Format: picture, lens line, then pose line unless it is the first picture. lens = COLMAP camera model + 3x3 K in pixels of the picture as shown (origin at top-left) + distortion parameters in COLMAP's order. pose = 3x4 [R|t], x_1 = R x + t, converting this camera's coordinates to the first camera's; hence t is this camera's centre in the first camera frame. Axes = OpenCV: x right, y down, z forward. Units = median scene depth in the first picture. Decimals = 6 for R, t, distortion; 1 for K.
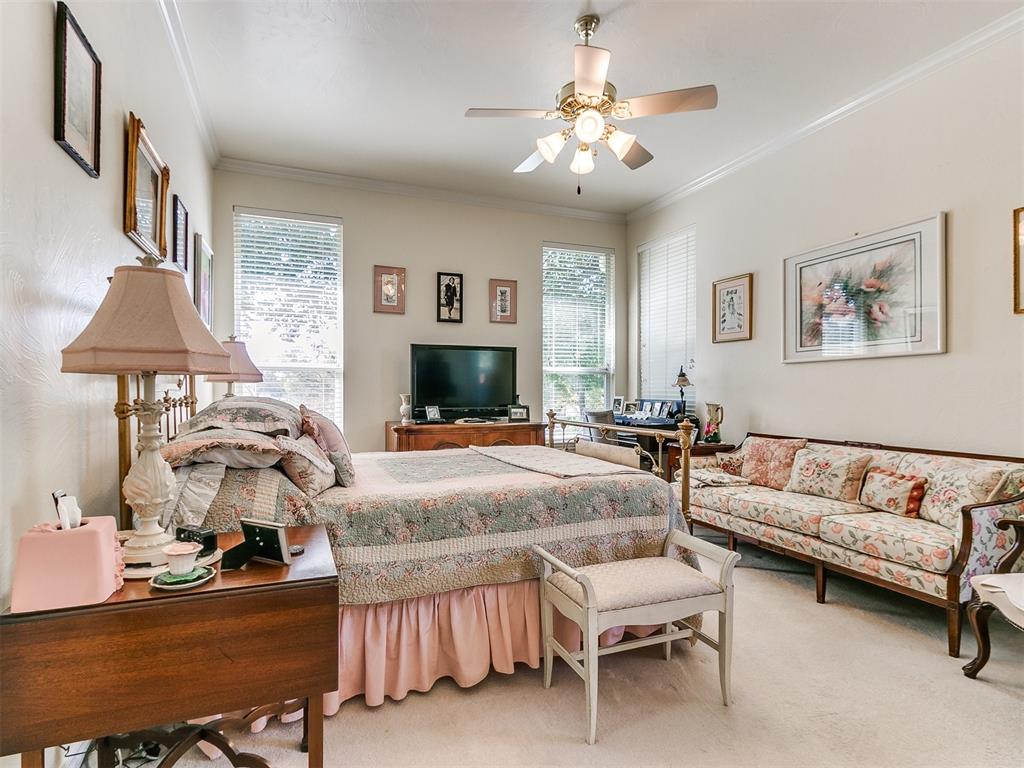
lens RADIAL K [[535.2, 0, 493.7], [0, 535.2, 389.1], [0, 0, 1]] dist [0.002845, 0.001938]
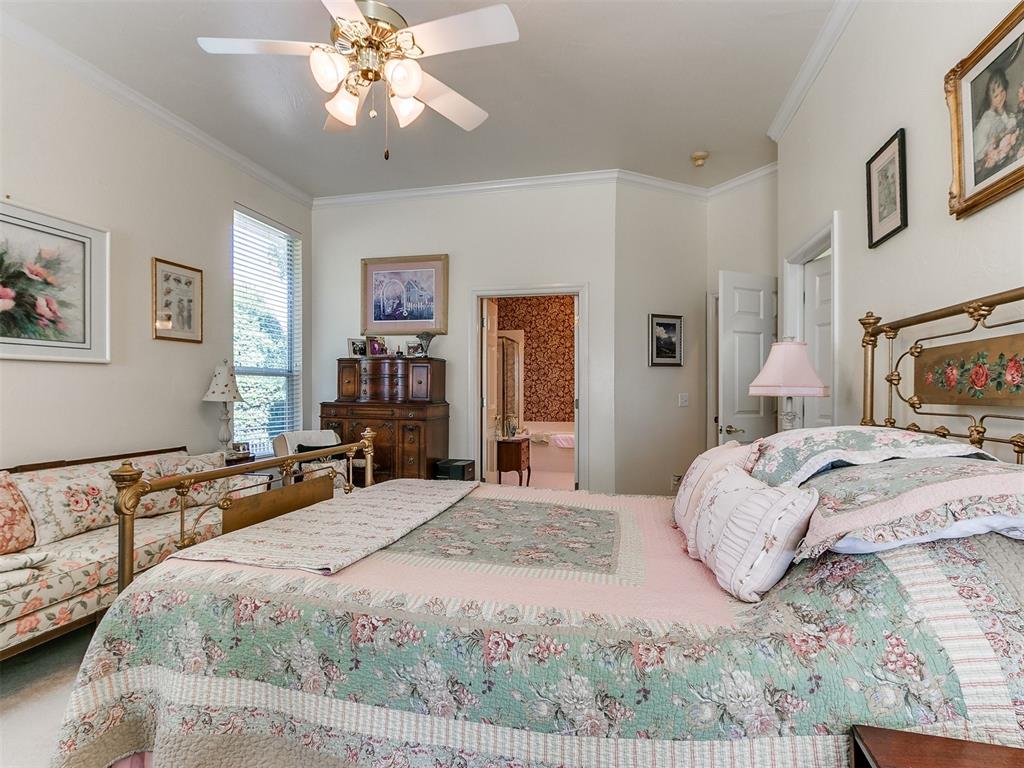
lens RADIAL K [[535.2, 0, 493.7], [0, 535.2, 389.1], [0, 0, 1]] dist [0.002845, 0.001938]
pose [[-0.813737, -0.004776, 0.581214, -0.362382], [-0.010503, 0.999924, -0.006488, -0.016175], [-0.581139, -0.011384, -0.813725, 1.294401]]
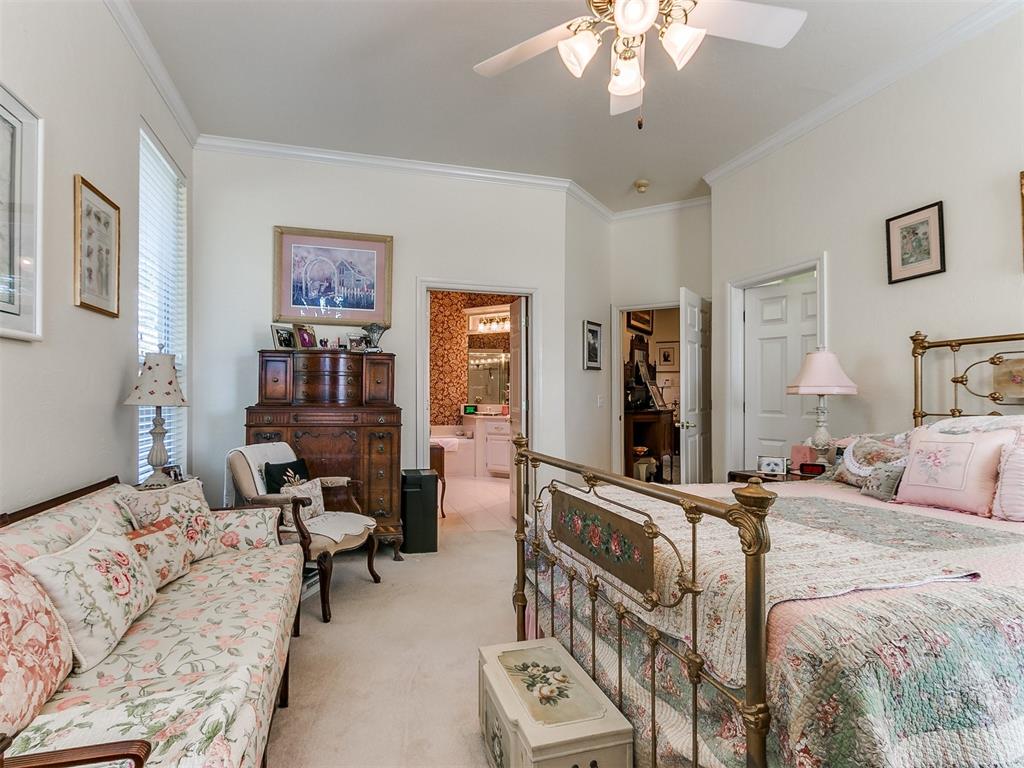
lens RADIAL K [[535.2, 0, 493.7], [0, 535.2, 389.1], [0, 0, 1]] dist [0.002845, 0.001938]
pose [[-0.996001, -0.004082, 0.089253, 0.240084], [-0.005822, 0.999798, -0.019247, -0.003171], [-0.089156, -0.019690, -0.995823, 1.433599]]
